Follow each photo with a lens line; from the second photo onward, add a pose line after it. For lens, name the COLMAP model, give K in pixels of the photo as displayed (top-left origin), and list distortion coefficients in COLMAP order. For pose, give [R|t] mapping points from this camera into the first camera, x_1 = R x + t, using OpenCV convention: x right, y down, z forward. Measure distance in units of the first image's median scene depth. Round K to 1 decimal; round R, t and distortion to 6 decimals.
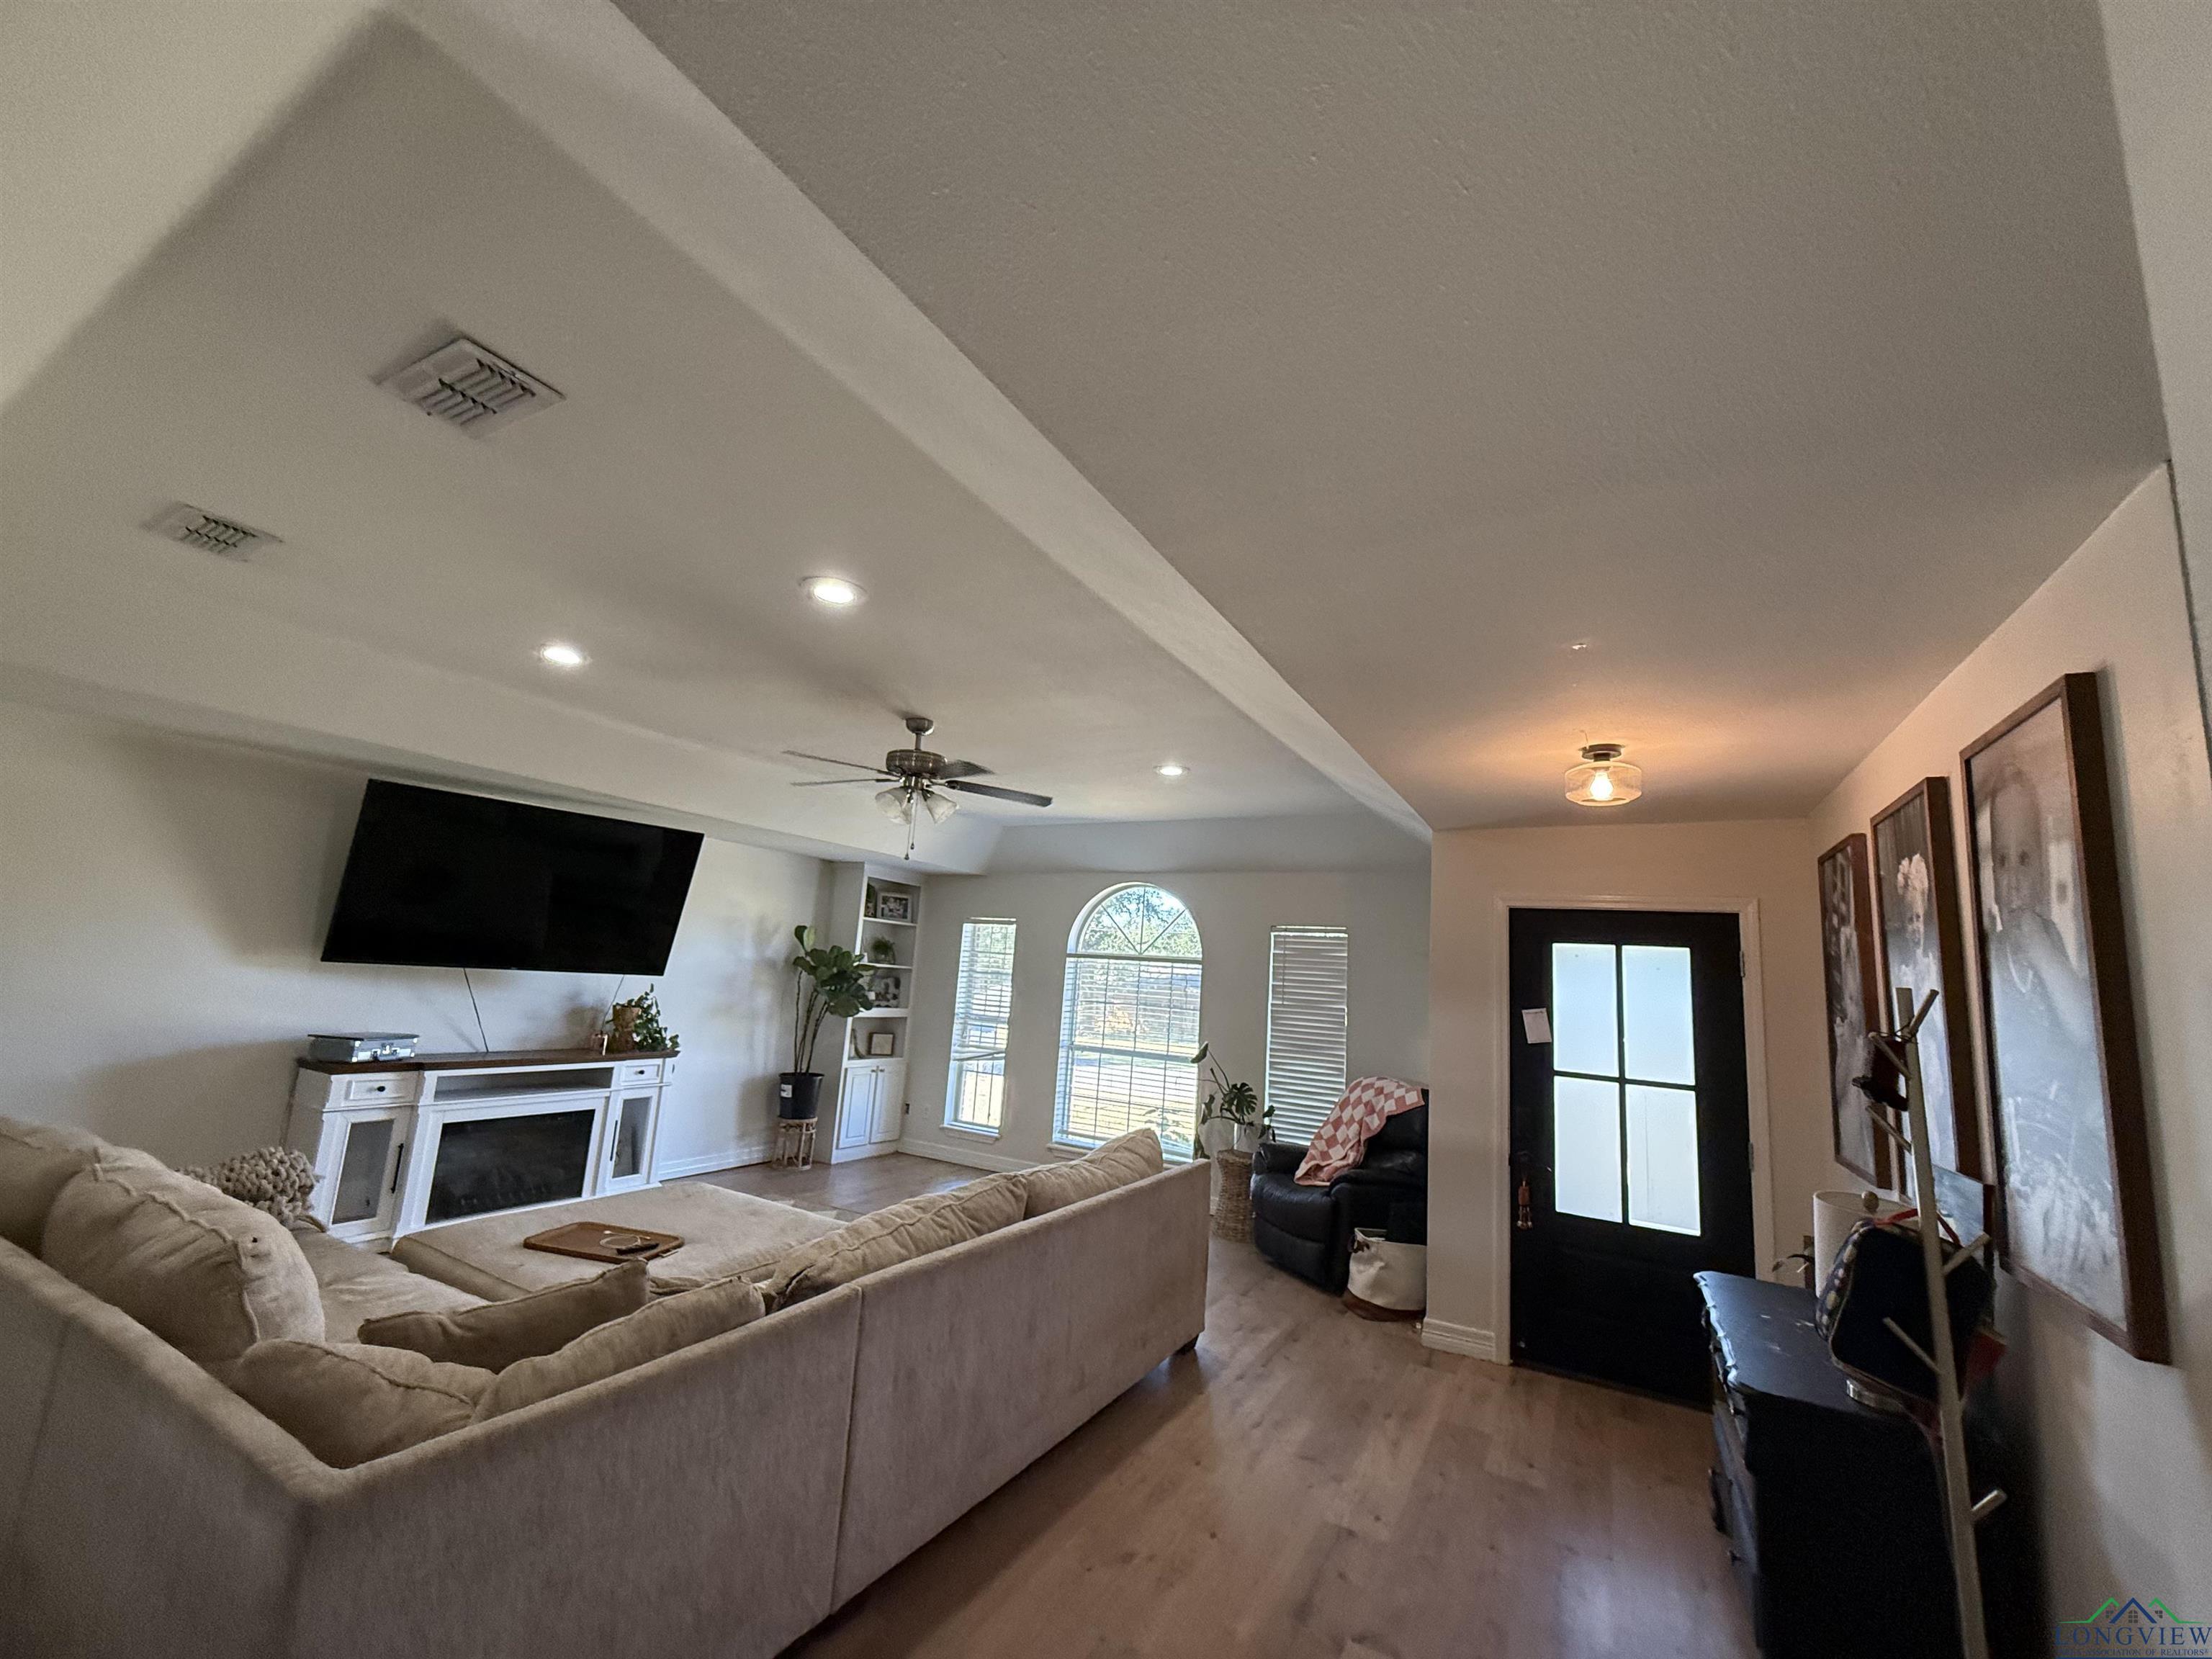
lens RADIAL K [[881.2, 0, 1110.7], [0, 881.2, 832.6], [0, 0, 1]] dist [0.001672, 0.000062]
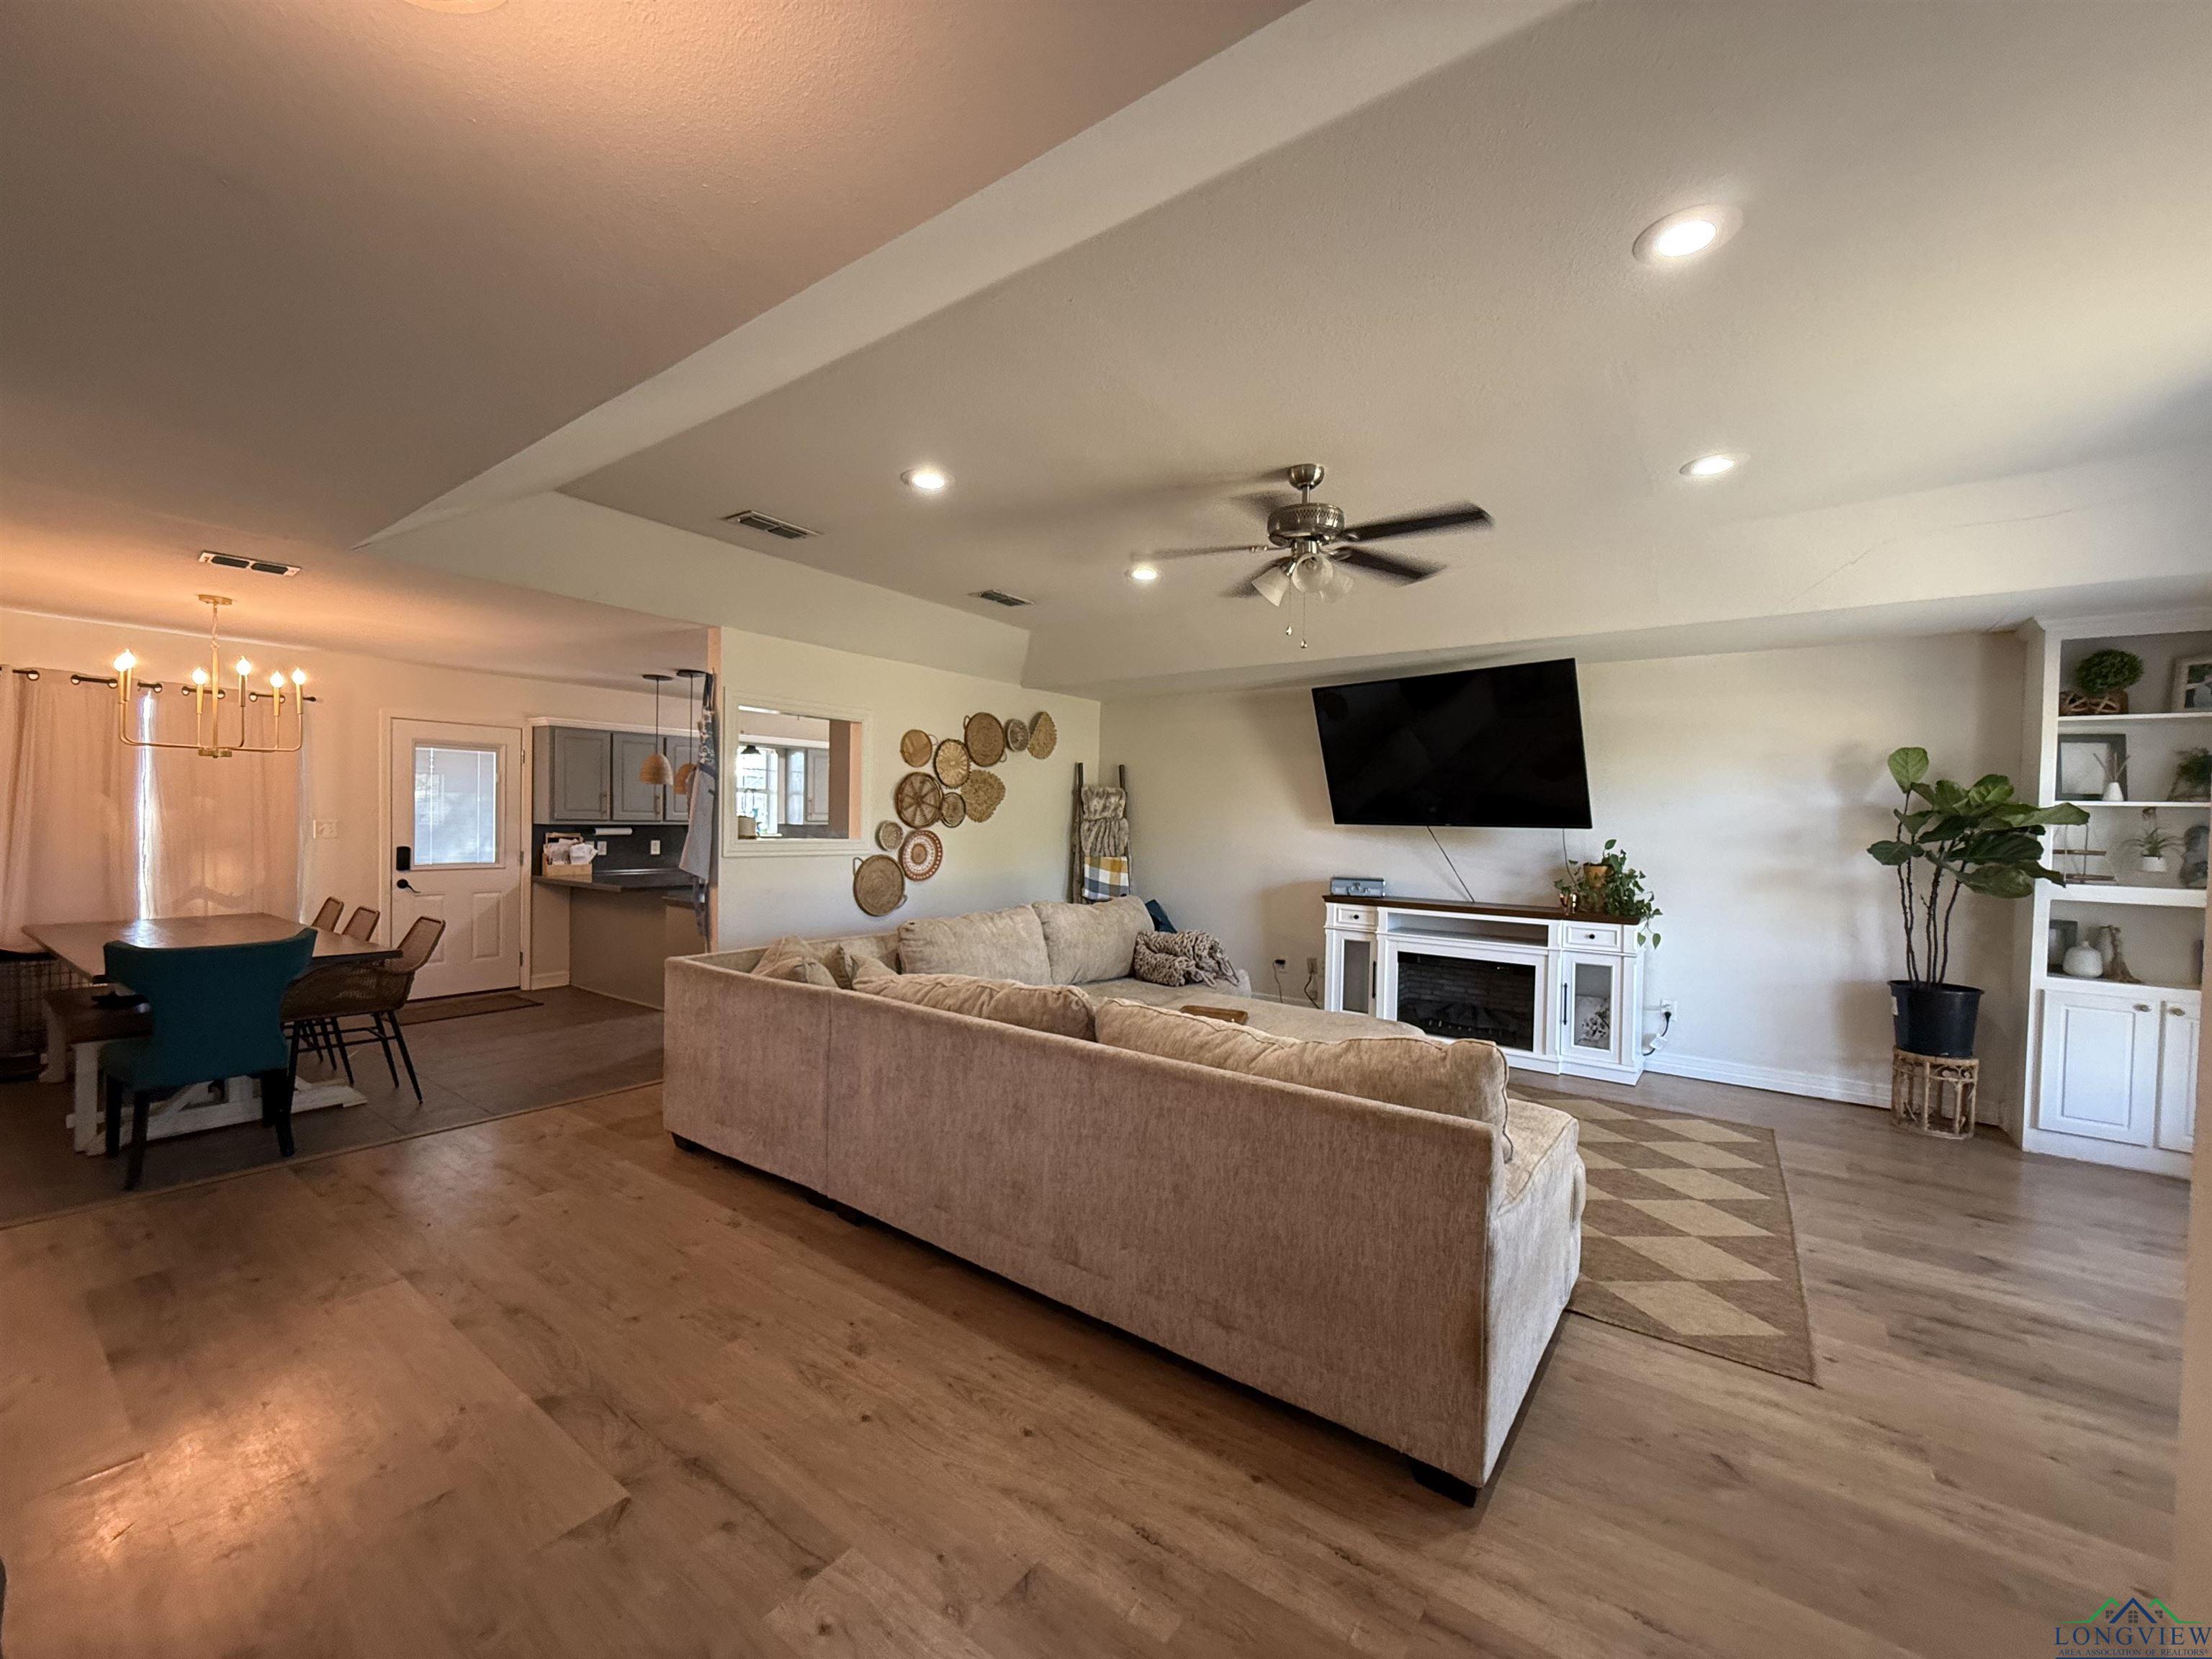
lens RADIAL K [[881.2, 0, 1108.3], [0, 881.2, 841.0], [0, 0, 1]] dist [0.001672, 0.000062]
pose [[-0.125009, -0.042797, -0.991232, 0.443426], [0.135388, 0.988988, -0.059775, 0.173944], [0.982875, -0.141673, -0.117838, 0.678539]]
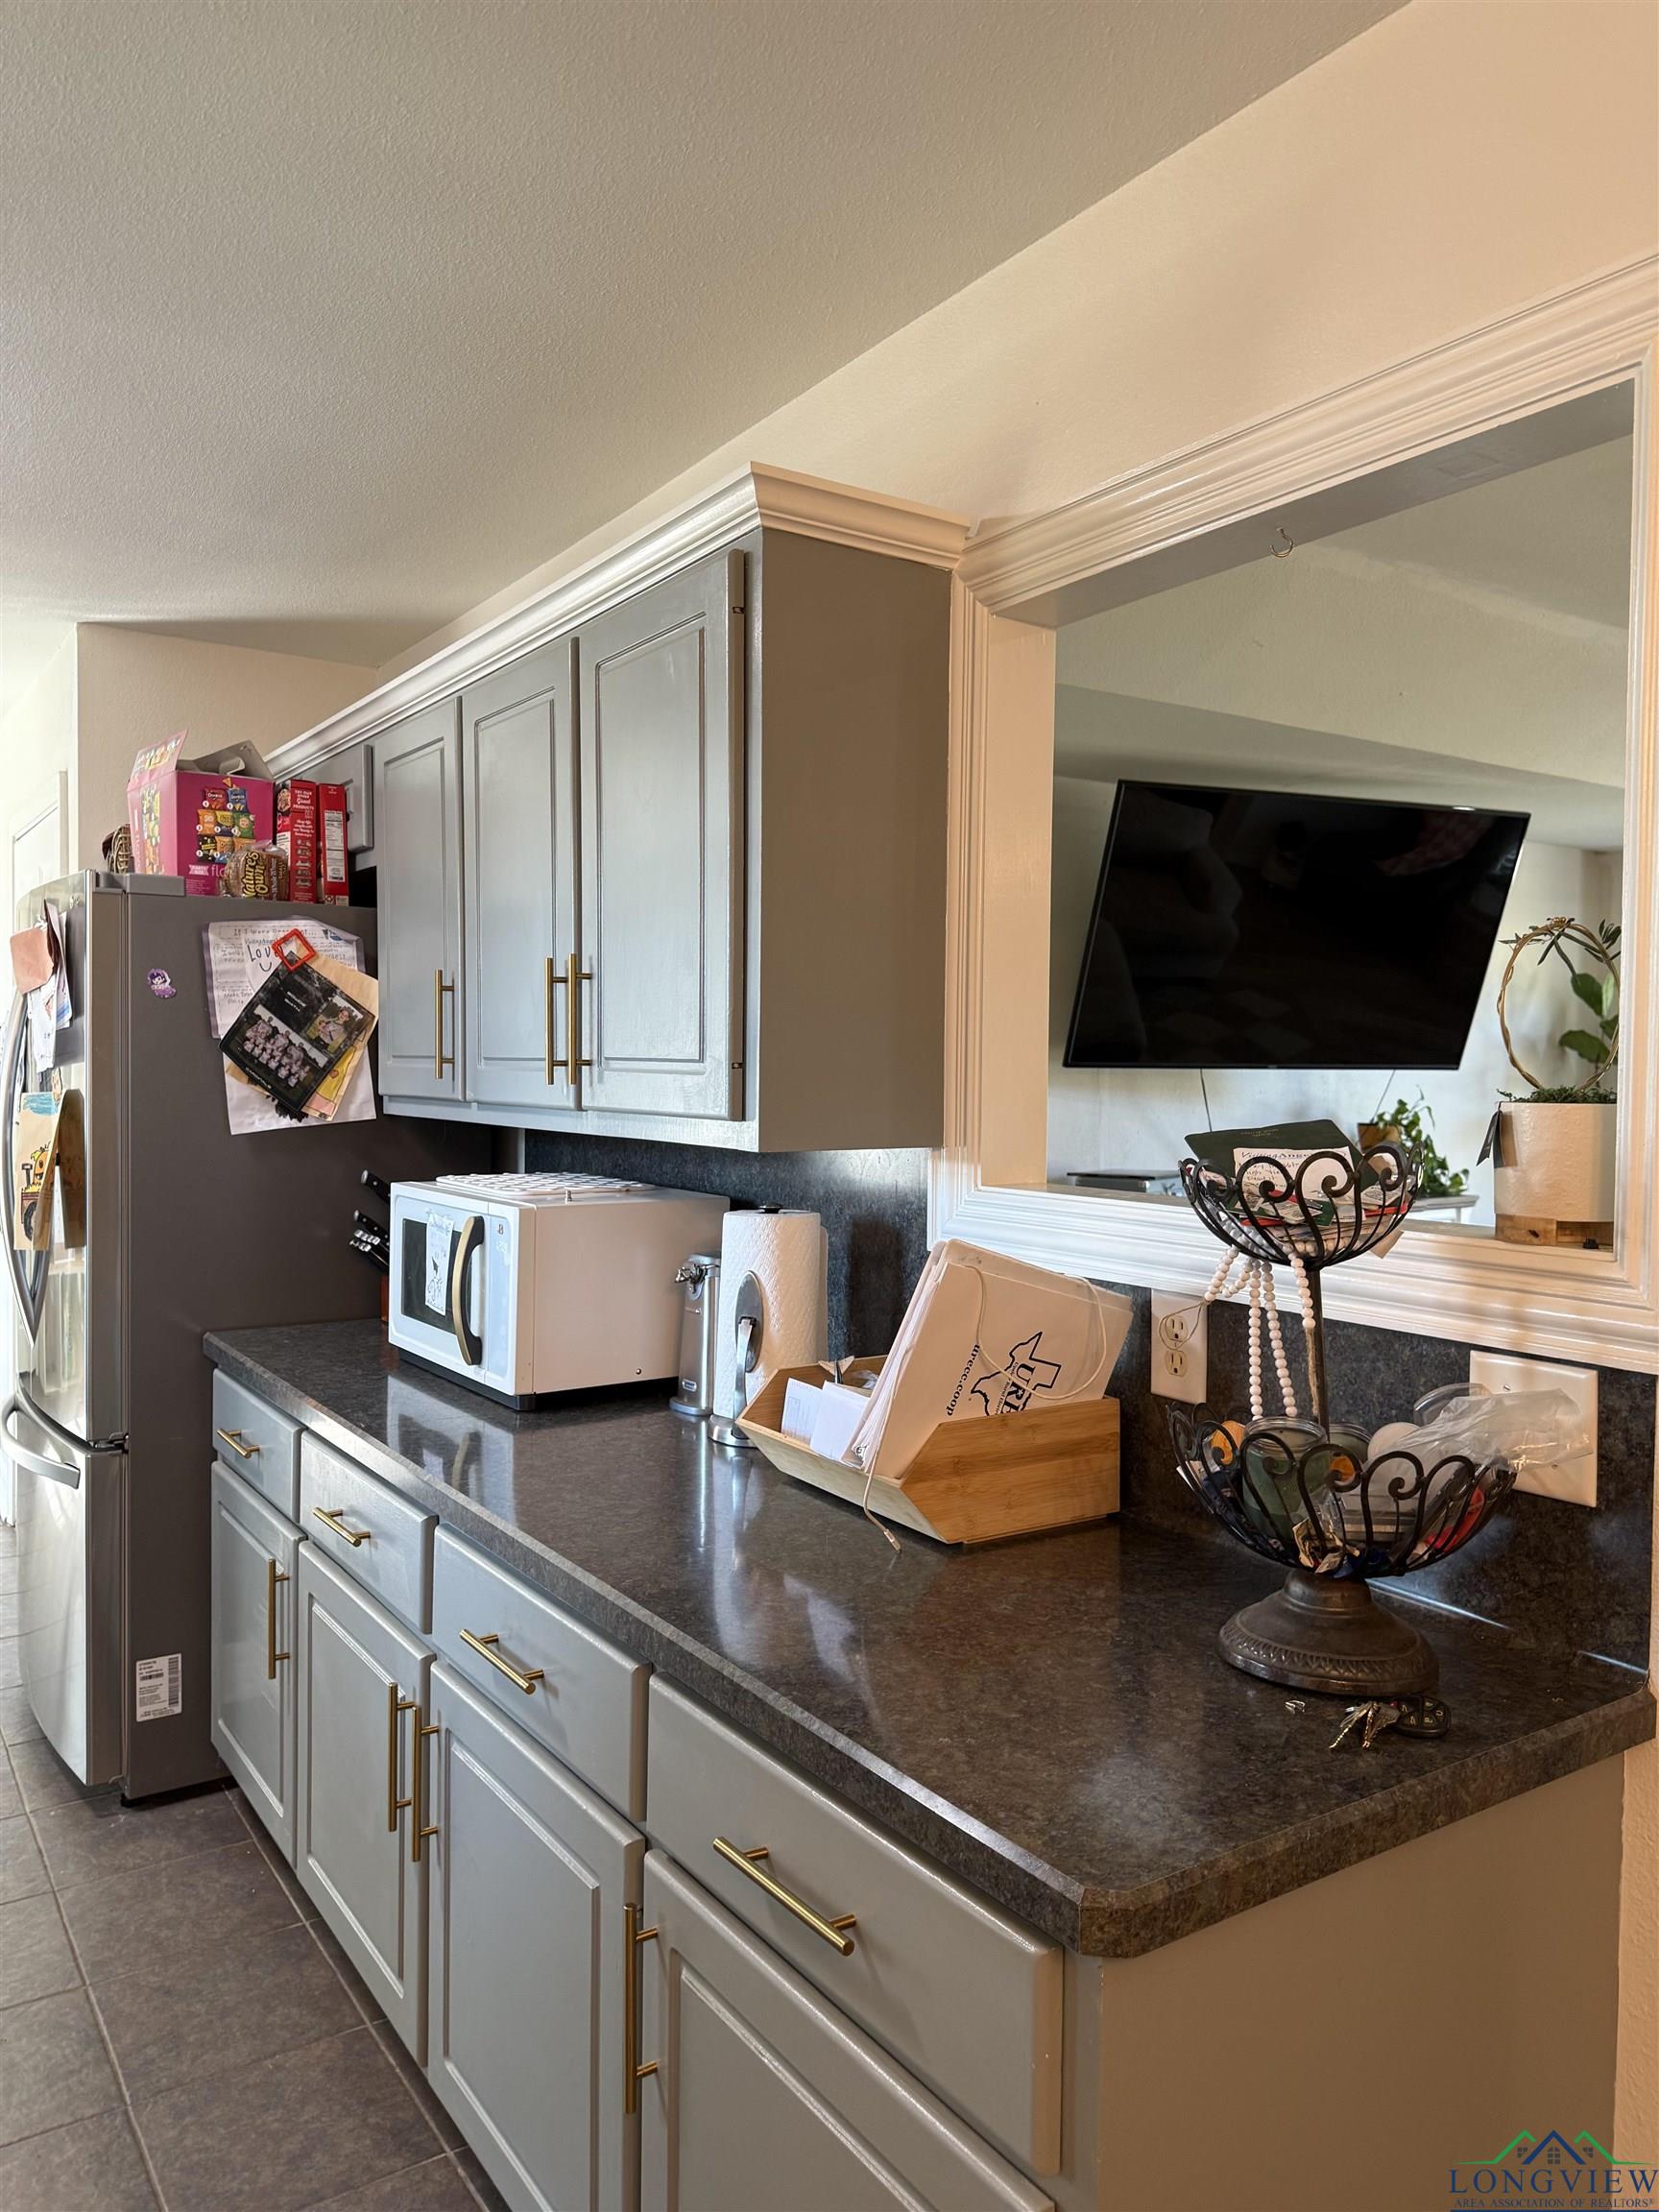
lens RADIAL K [[1558.5, 0, 826.5], [0, 1558.5, 1100.4], [0, 0, 1]] dist [0.011134, 0.001562]
pose [[0.893218, -0.047608, -0.447096, -0.445967], [0.121367, 0.982996, 0.137797, -0.010760], [0.432933, -0.177346, 0.883809, -0.099604]]
